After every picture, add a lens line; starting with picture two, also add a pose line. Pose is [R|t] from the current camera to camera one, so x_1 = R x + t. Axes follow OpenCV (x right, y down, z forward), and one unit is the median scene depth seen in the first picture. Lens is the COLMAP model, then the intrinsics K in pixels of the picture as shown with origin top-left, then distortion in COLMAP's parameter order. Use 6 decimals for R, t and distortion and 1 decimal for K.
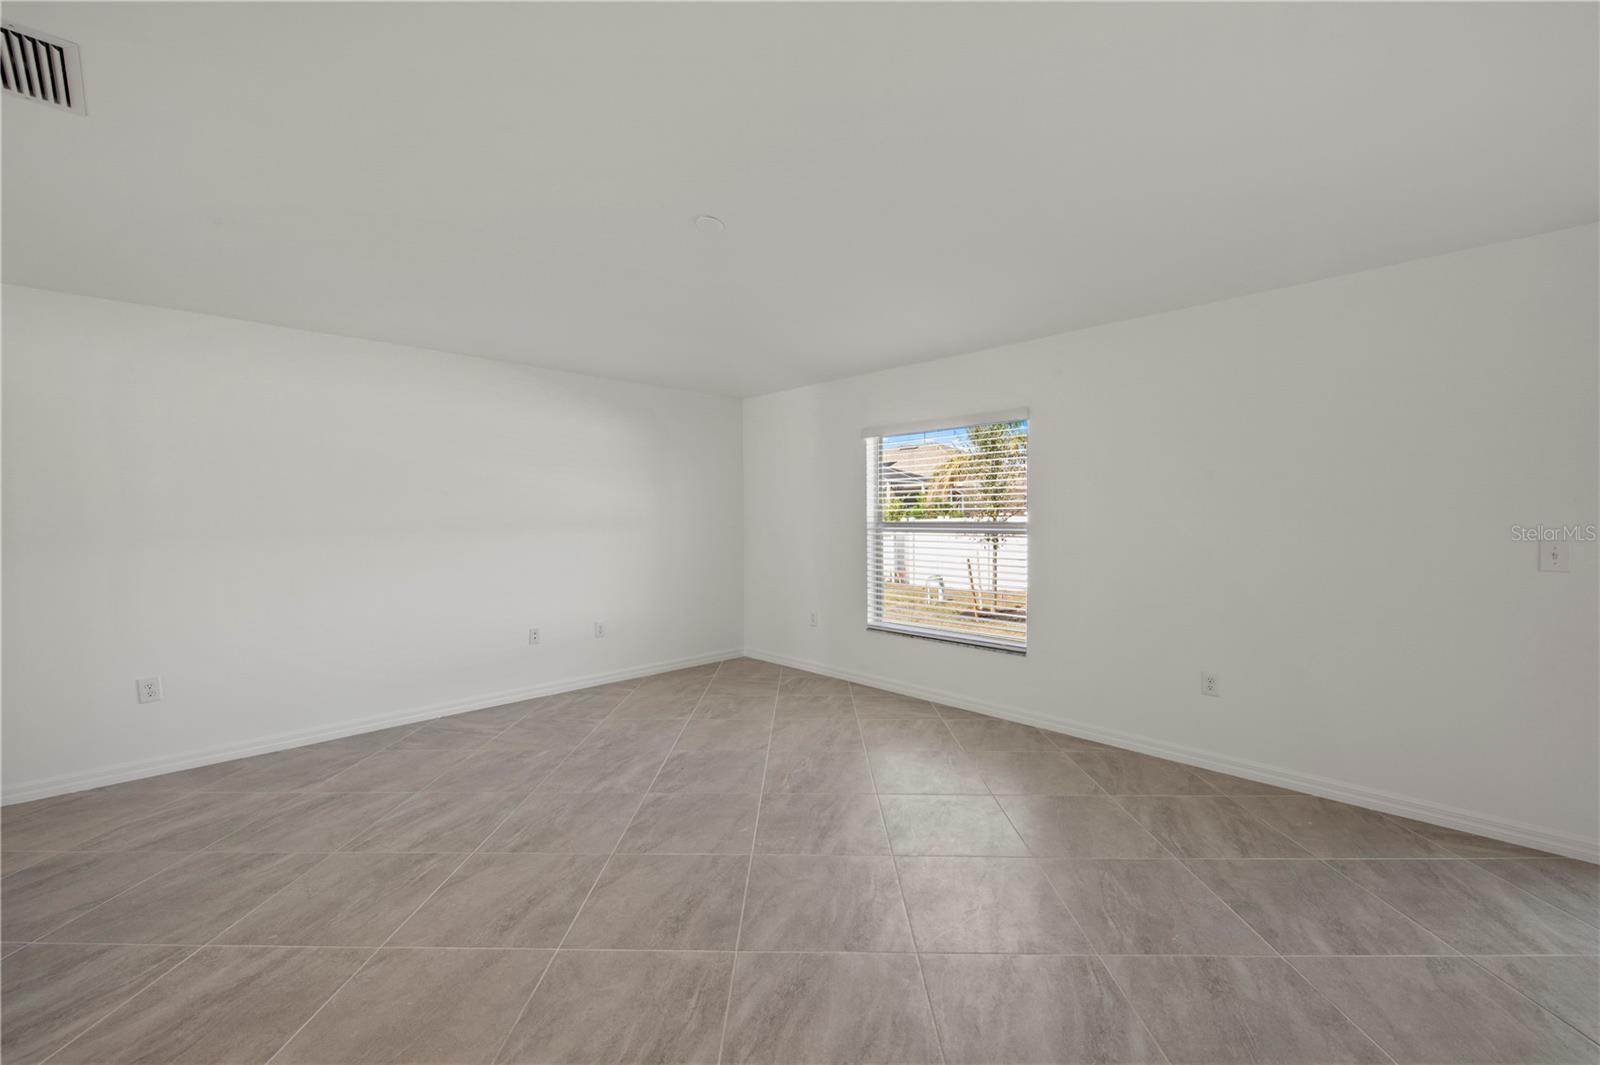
lens RADIAL K [[636.7, 0, 796.3], [0, 636.7, 523.4], [0, 0, 1]] dist [0.000283, -0.000434]
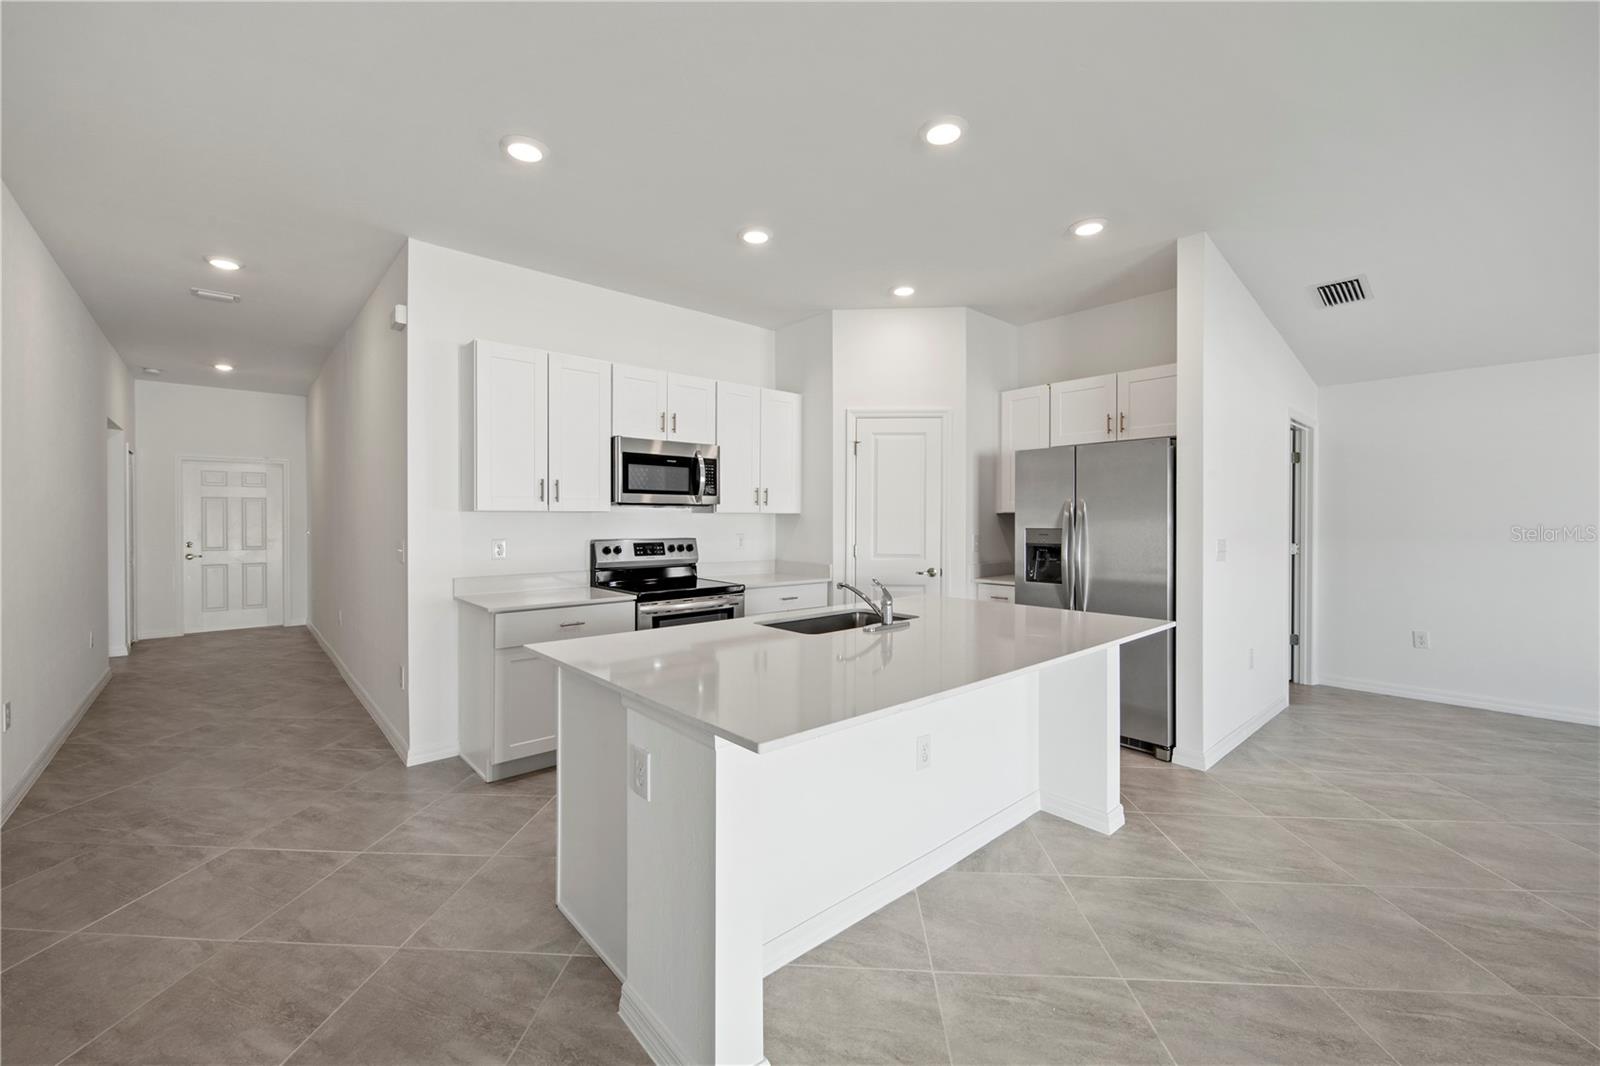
lens RADIAL K [[641.7, 0, 796.1], [0, 641.7, 525.7], [0, 0, 1]] dist [0.002339, 0.000237]
pose [[-0.055674, 0.011561, -0.998382, 0.524469], [-0.018422, 0.999751, 0.012604, 0.010922], [0.998279, 0.019094, -0.055447, -0.341494]]
